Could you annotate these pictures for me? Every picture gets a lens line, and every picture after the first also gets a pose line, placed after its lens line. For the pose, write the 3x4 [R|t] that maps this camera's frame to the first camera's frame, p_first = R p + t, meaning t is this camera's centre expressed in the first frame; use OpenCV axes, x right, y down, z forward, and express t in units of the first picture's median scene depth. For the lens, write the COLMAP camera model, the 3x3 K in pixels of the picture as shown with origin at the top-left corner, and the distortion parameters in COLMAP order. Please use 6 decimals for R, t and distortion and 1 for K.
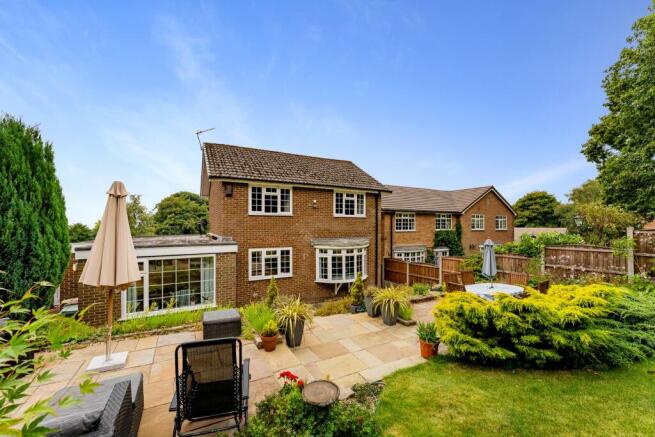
lens RADIAL K [[269.9, 0, 331.9], [0, 269.9, 224.5], [0, 0, 1]] dist [-0.000377, -0.000009]
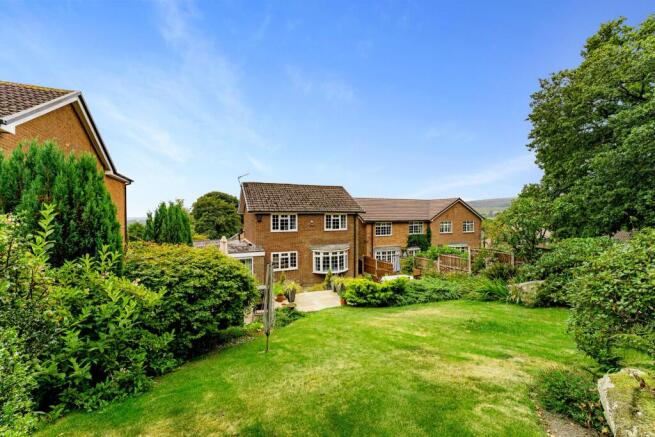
lens RADIAL K [[260.8, 0, 327.5], [0, 260.8, 218.5], [0, 0, 1]] dist [-0.000439, 0.000062]
pose [[0.996482, -0.005329, -0.083638, 0.153624], [0.006219, 0.999927, 0.010387, -0.118521], [0.083576, -0.010871, 0.996442, -0.504006]]
